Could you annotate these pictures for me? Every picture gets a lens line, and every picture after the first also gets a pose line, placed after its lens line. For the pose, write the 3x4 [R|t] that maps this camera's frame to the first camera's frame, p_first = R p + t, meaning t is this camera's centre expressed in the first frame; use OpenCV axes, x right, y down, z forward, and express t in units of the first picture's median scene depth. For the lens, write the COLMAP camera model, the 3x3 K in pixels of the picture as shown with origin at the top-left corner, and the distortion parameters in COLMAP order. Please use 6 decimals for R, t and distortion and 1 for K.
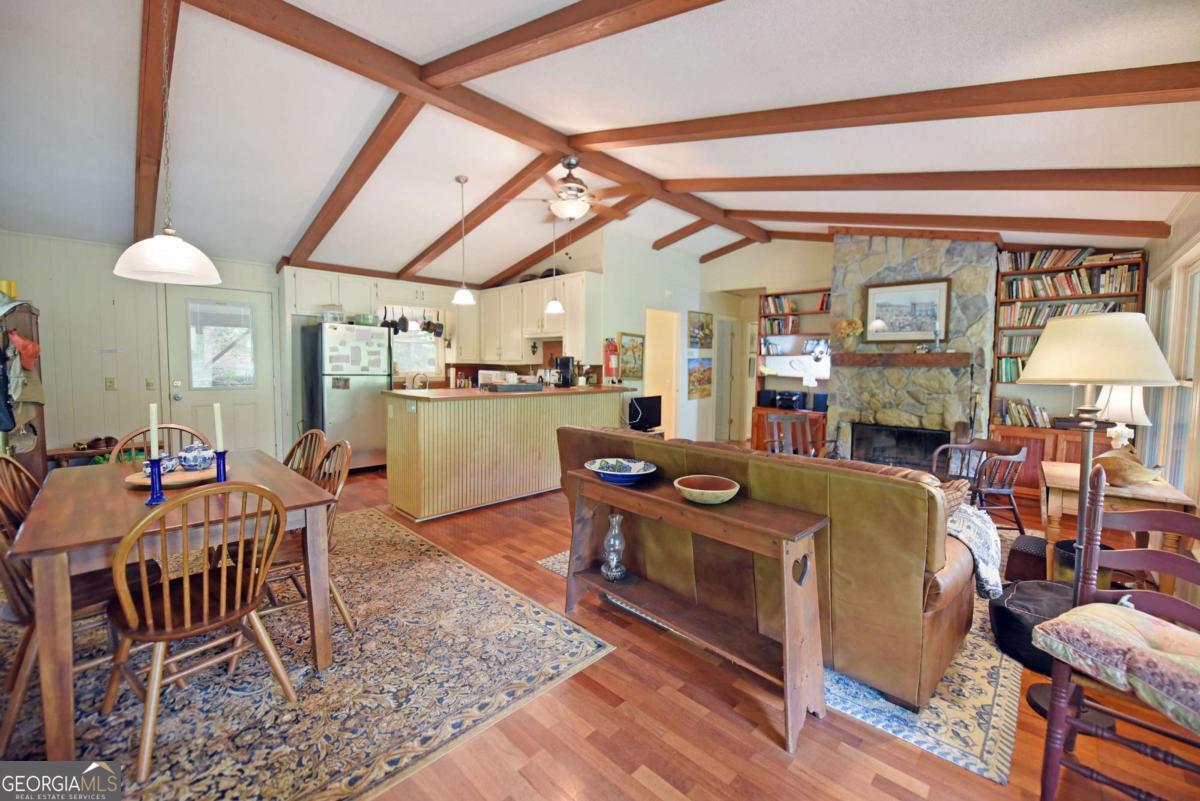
lens RADIAL K [[478.9, 0, 600.1], [0, 478.9, 380.4], [0, 0, 1]] dist [-0.014624, -0.002986]
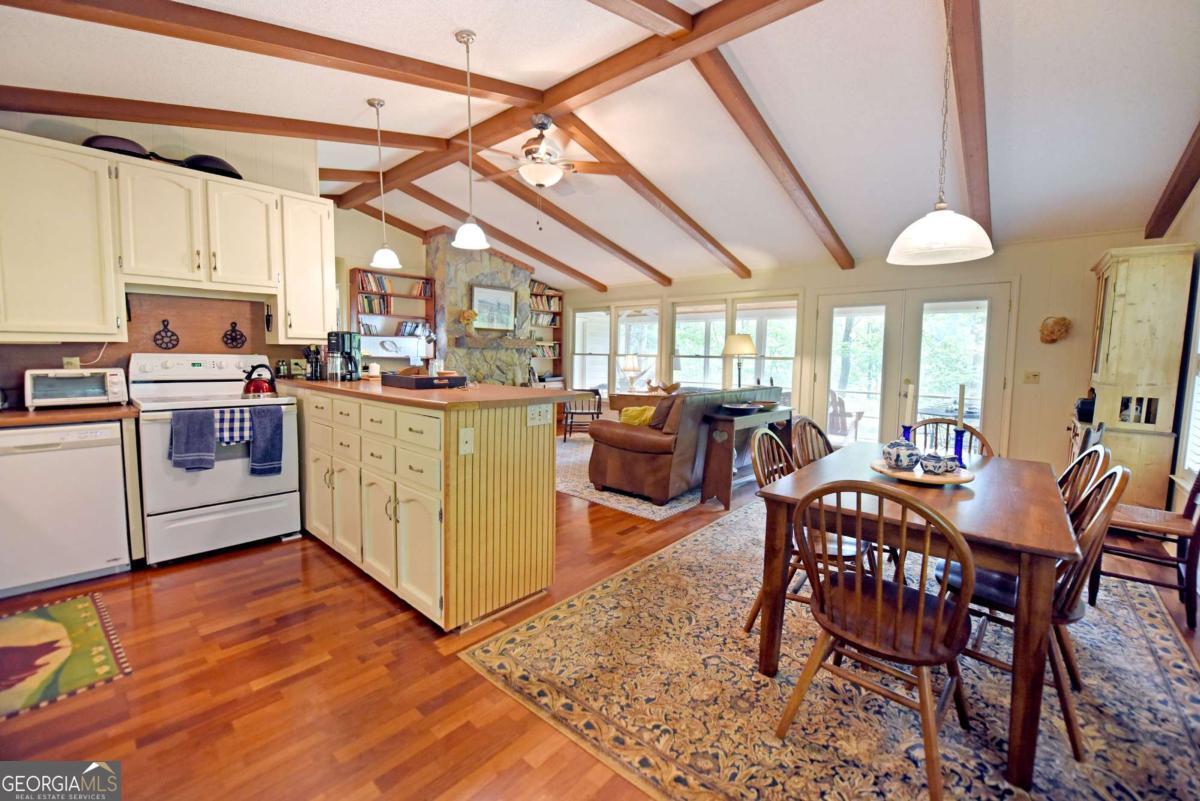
lens RADIAL K [[478.9, 0, 605.7], [0, 478.9, 396.0], [0, 0, 1]] dist [-0.014624, -0.002986]
pose [[-0.038138, -0.097015, 0.994552, -0.778788], [0.023104, 0.994924, 0.097937, -0.017771], [-0.999005, 0.026713, -0.035703, 0.708681]]
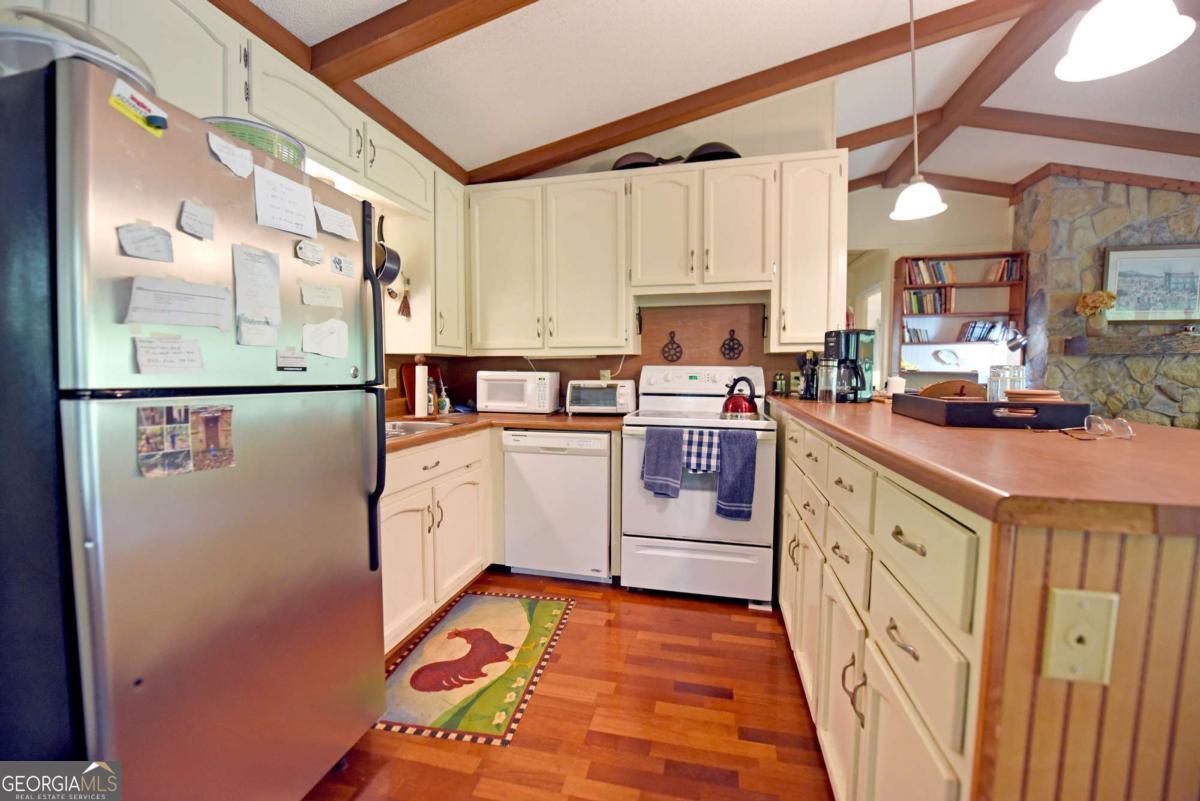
lens RADIAL K [[478.9, 0, 605.2], [0, 478.9, 394.4], [0, 0, 1]] dist [-0.014624, -0.002986]
pose [[0.861641, -0.035064, 0.506305, -0.515468], [0.028202, 0.999377, 0.021216, -0.004953], [-0.506734, -0.004002, 0.862093, 0.777934]]
